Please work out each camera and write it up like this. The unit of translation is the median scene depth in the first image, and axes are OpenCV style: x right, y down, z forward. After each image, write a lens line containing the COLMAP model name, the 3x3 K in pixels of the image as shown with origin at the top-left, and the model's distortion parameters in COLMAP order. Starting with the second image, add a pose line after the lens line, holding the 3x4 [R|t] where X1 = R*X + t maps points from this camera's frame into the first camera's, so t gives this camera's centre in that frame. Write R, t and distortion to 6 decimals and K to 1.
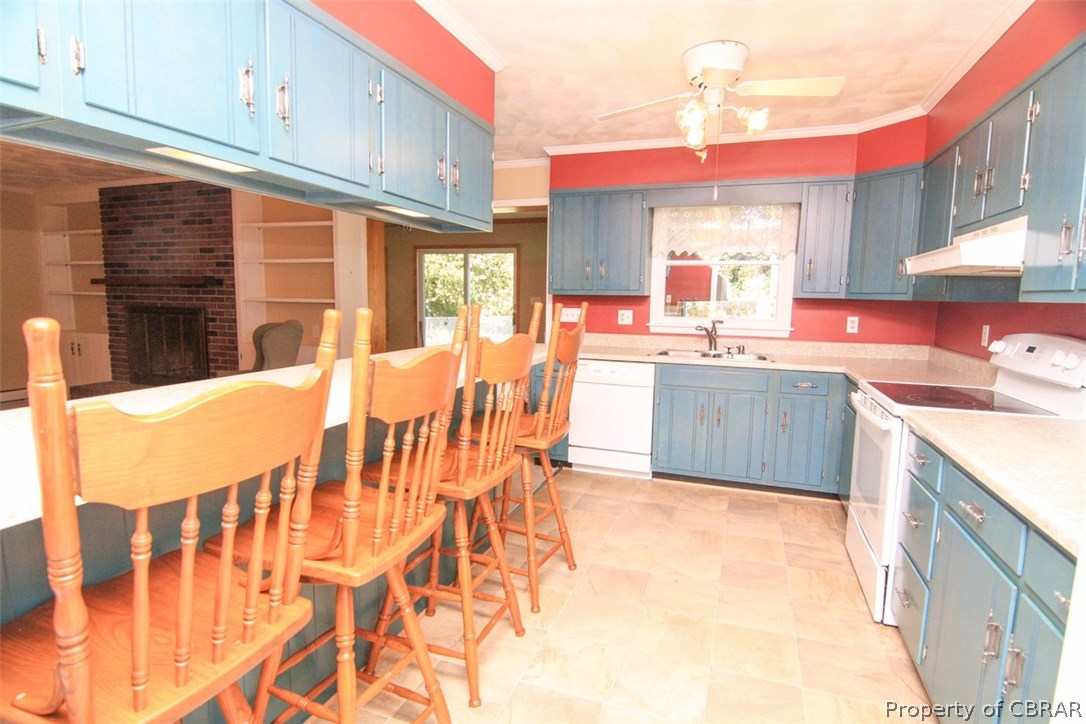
lens RADIAL K [[552.9, 0, 543.6], [0, 552.9, 361.5], [0, 0, 1]] dist [-0.021764, -0.002567]
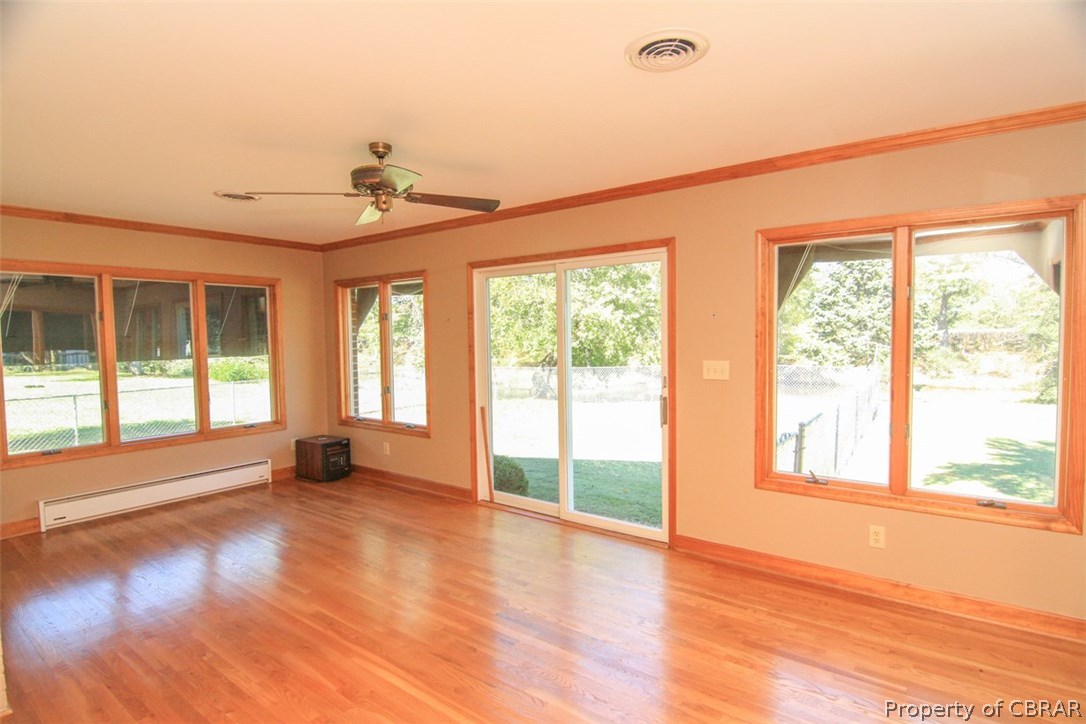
lens RADIAL K [[552.9, 0, 543.1], [0, 552.9, 362.2], [0, 0, 1]] dist [-0.021764, -0.002567]
pose [[0.956640, -0.012299, -0.291013, -0.006103], [-0.007454, 0.997747, -0.066670, -0.031871], [0.291178, 0.065948, 0.954393, 0.203977]]
